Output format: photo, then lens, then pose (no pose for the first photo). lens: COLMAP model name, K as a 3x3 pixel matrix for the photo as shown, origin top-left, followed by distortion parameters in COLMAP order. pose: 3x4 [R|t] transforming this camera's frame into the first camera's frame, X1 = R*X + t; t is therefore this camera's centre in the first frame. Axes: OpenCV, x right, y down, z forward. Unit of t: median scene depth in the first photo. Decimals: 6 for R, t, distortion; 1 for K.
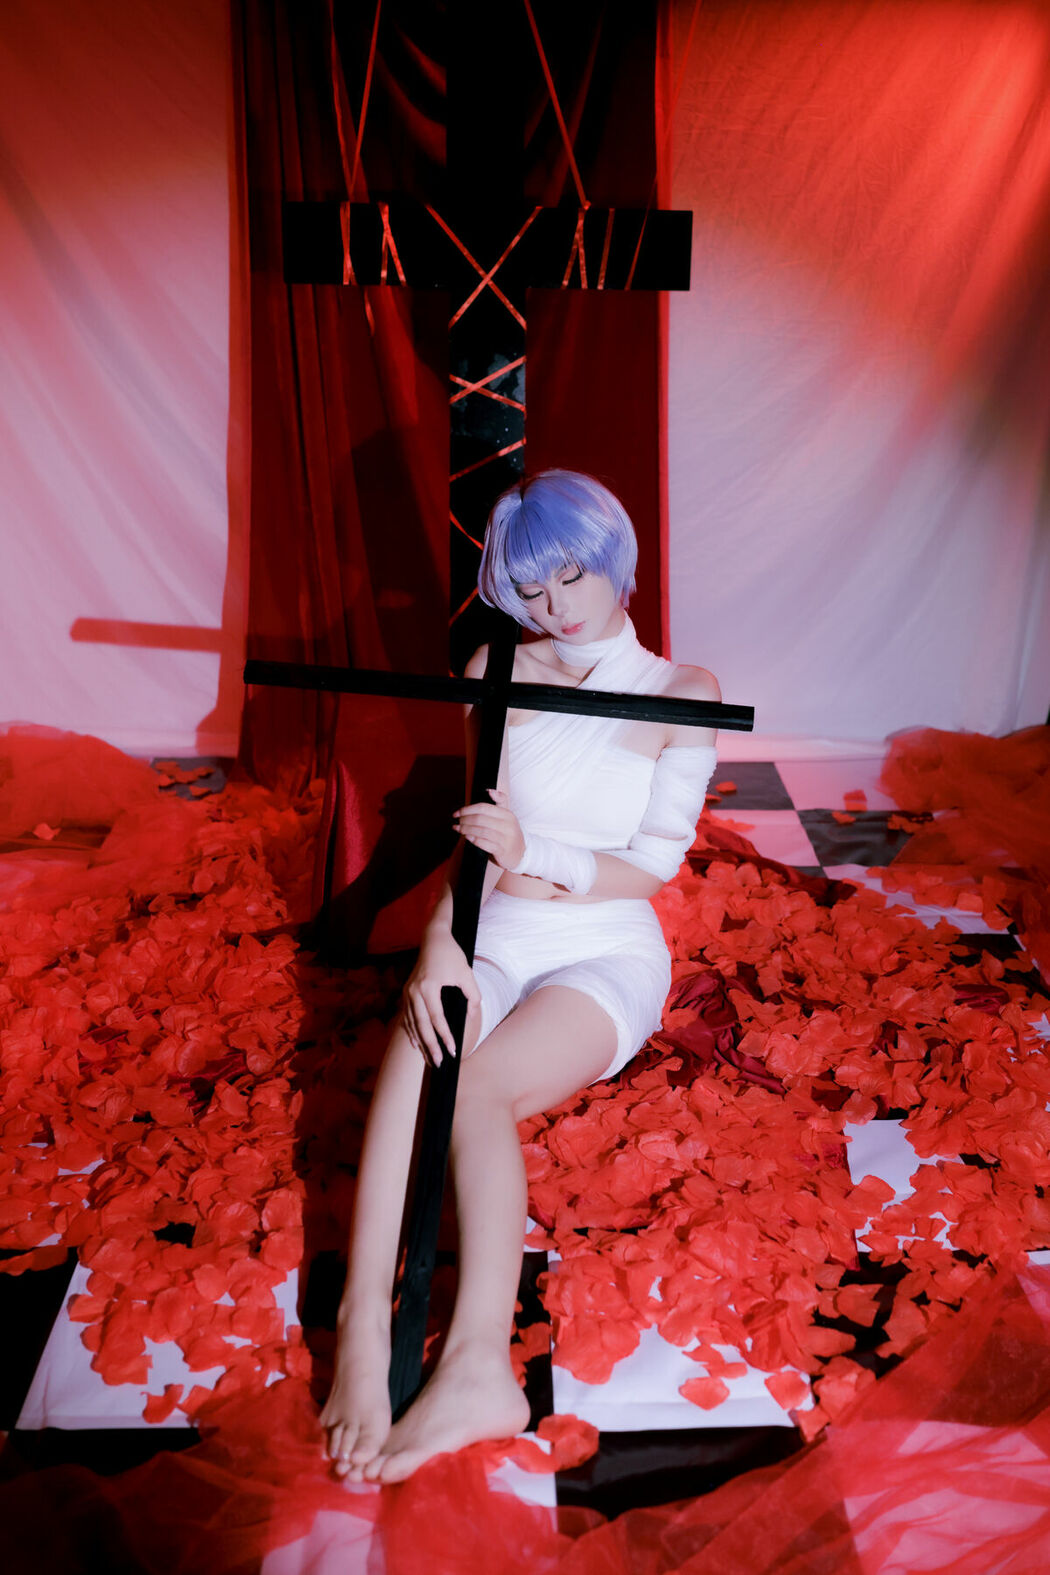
lens RADIAL K [[1525.8, 0, 525.0], [0, 1525.8, 787.5], [0, 0, 1]] dist [0.003943, 0.006565]
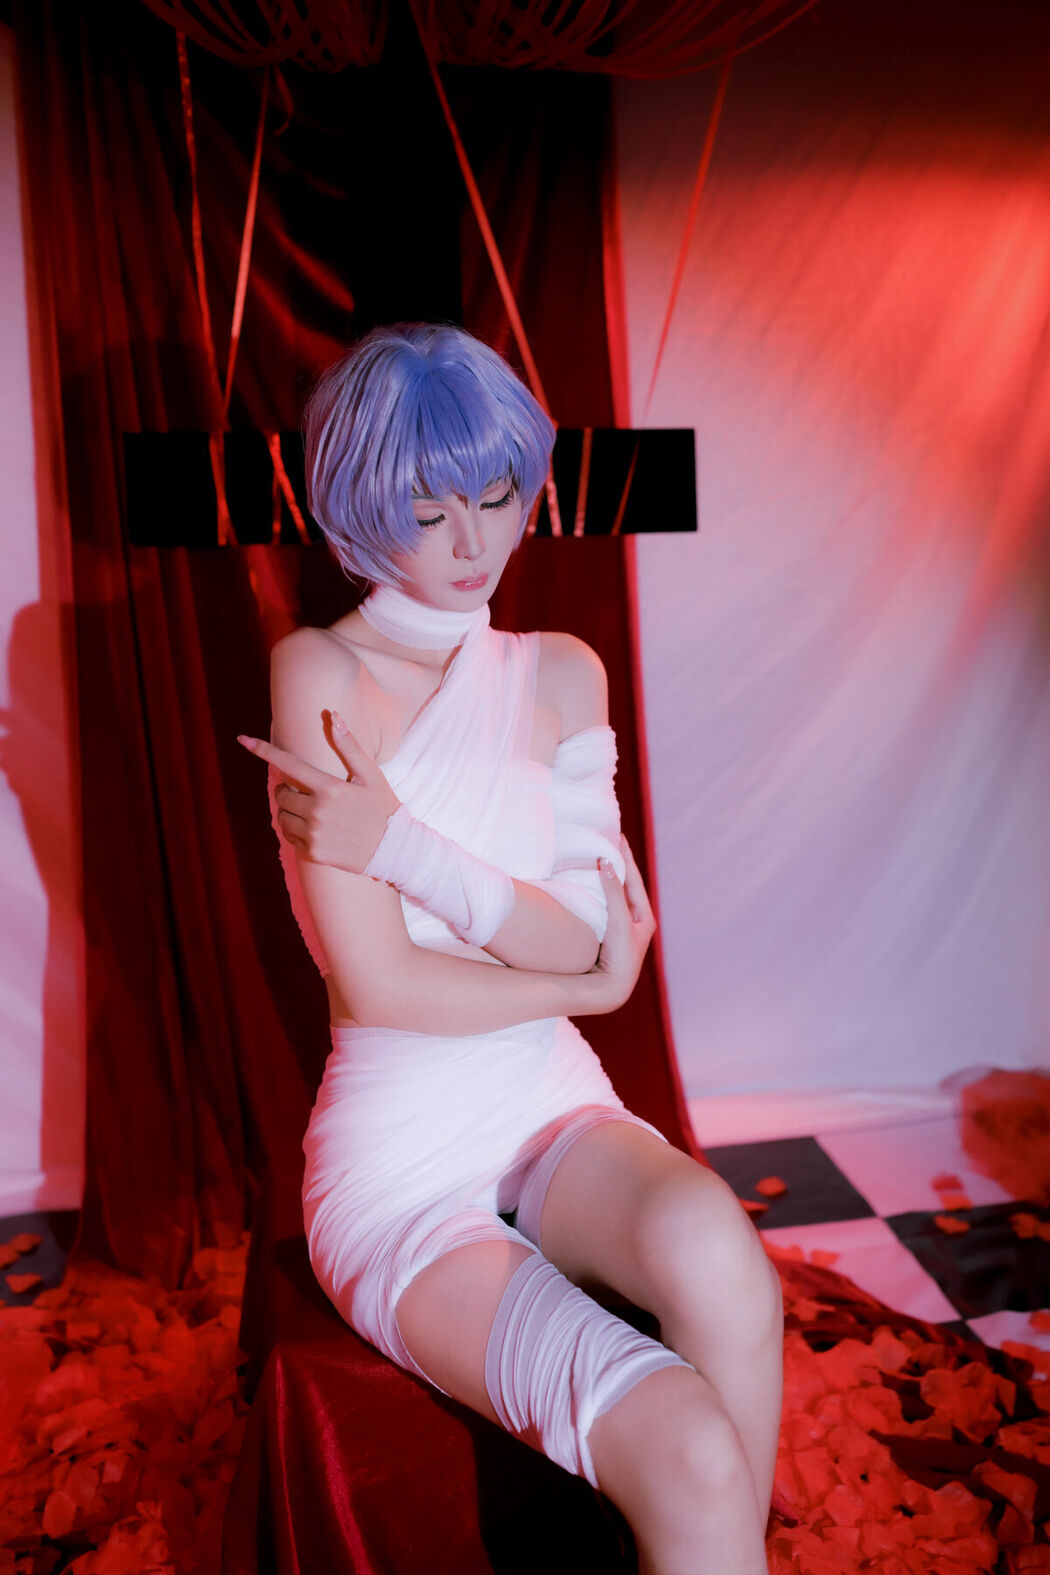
lens RADIAL K [[1525.8, 0, 525.0], [0, 1525.8, 787.5], [0, 0, 1]] dist [0.003943, 0.006565]
pose [[0.985868, -0.068181, 0.153020, -0.095325], [0.091122, 0.984734, -0.148309, -0.104624], [-0.140572, 0.160157, 0.977031, 0.318497]]
